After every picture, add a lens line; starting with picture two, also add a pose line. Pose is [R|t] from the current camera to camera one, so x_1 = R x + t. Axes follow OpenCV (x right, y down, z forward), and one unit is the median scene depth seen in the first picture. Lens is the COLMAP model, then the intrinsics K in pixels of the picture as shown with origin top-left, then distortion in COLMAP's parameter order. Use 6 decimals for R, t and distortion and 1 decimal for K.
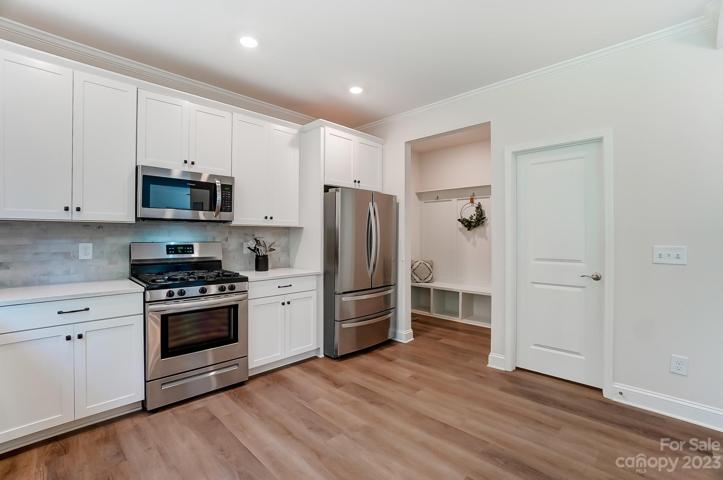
lens RADIAL K [[326.3, 0, 365.0], [0, 326.3, 232.9], [0, 0, 1]] dist [-0.019269, 0.002113]
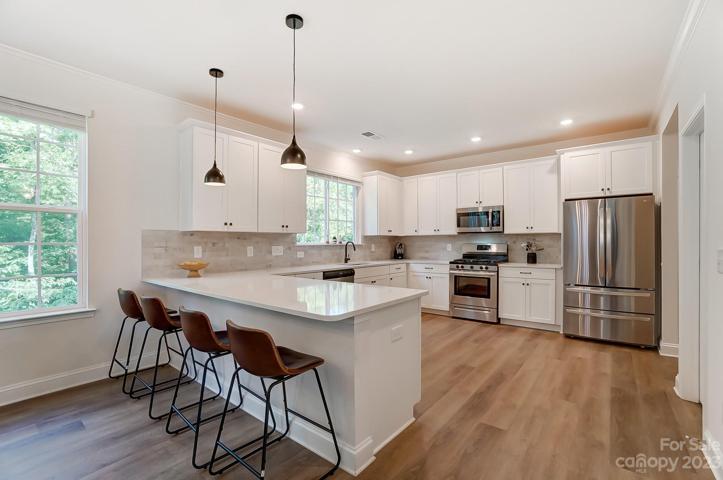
lens RADIAL K [[326.3, 0, 366.9], [0, 326.3, 240.8], [0, 0, 1]] dist [-0.019269, 0.002113]
pose [[0.120509, -0.007512, -0.992684, 1.344306], [0.016007, 0.999856, -0.005623, 0.012488], [0.992583, -0.015213, 0.120612, 0.105032]]
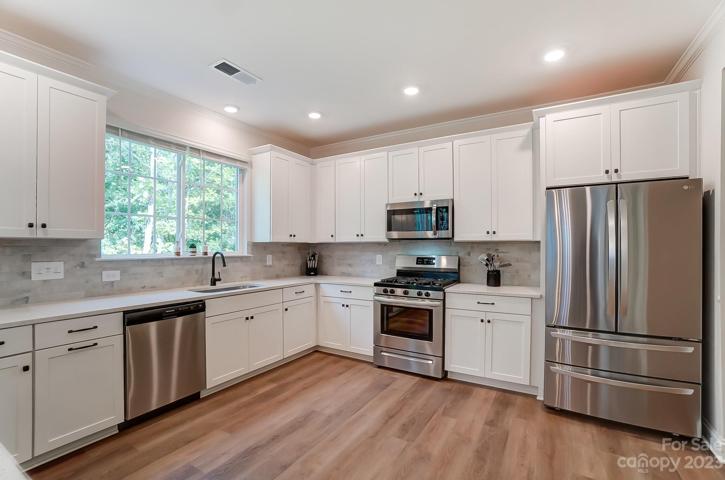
lens RADIAL K [[336.0, 0, 359.0], [0, 336.0, 244.5], [0, 0, 1]] dist [-0.017818, 0.000582]
pose [[0.229219, -0.008890, -0.973334, 0.738156], [0.011676, 0.999911, -0.006383, -0.010355], [0.973305, -0.009901, 0.229303, 0.472939]]
